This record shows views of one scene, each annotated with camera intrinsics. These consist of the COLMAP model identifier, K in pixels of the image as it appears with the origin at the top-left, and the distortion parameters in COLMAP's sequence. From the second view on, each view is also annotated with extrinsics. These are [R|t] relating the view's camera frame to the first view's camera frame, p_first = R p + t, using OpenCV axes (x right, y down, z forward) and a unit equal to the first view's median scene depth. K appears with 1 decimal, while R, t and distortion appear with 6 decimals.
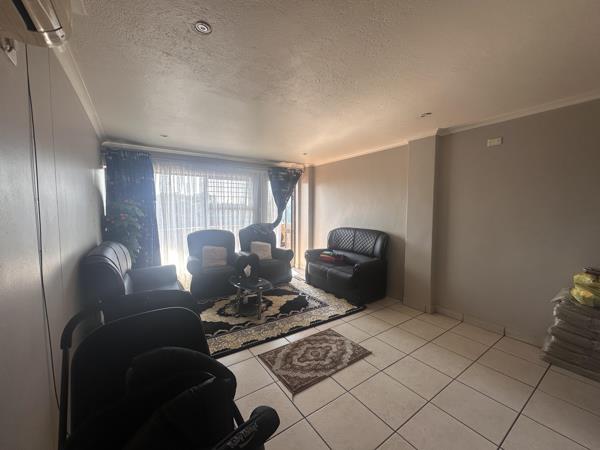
lens RADIAL K [[240.3, 0, 300.0], [0, 240.3, 225.0], [0, 0, 1]] dist [0.000614, 0.000415]
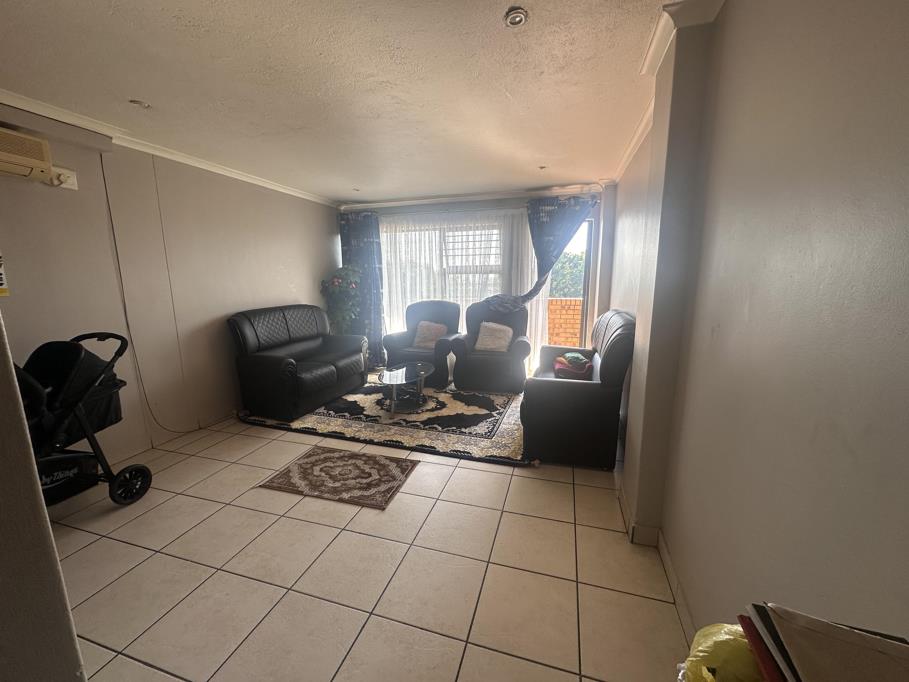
lens RADIAL K [[364.1, 0, 454.5], [0, 364.1, 341.0], [0, 0, 1]] dist [0.000614, 0.000415]
pose [[0.619752, 0.133183, -0.773414, 0.782965], [-0.041023, 0.989646, 0.137545, -0.020512], [0.783725, -0.053516, 0.618799, 0.431645]]
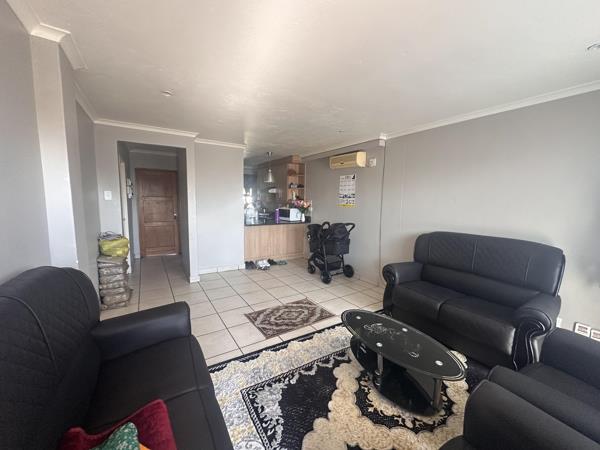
lens RADIAL K [[240.3, 0, 300.0], [0, 240.3, 225.0], [0, 0, 1]] dist [0.000614, 0.000415]
pose [[-0.999215, -0.024241, 0.031318, -0.011483], [-0.018554, 0.985169, 0.170583, -0.104236], [-0.034988, 0.169868, -0.984846, 1.563867]]
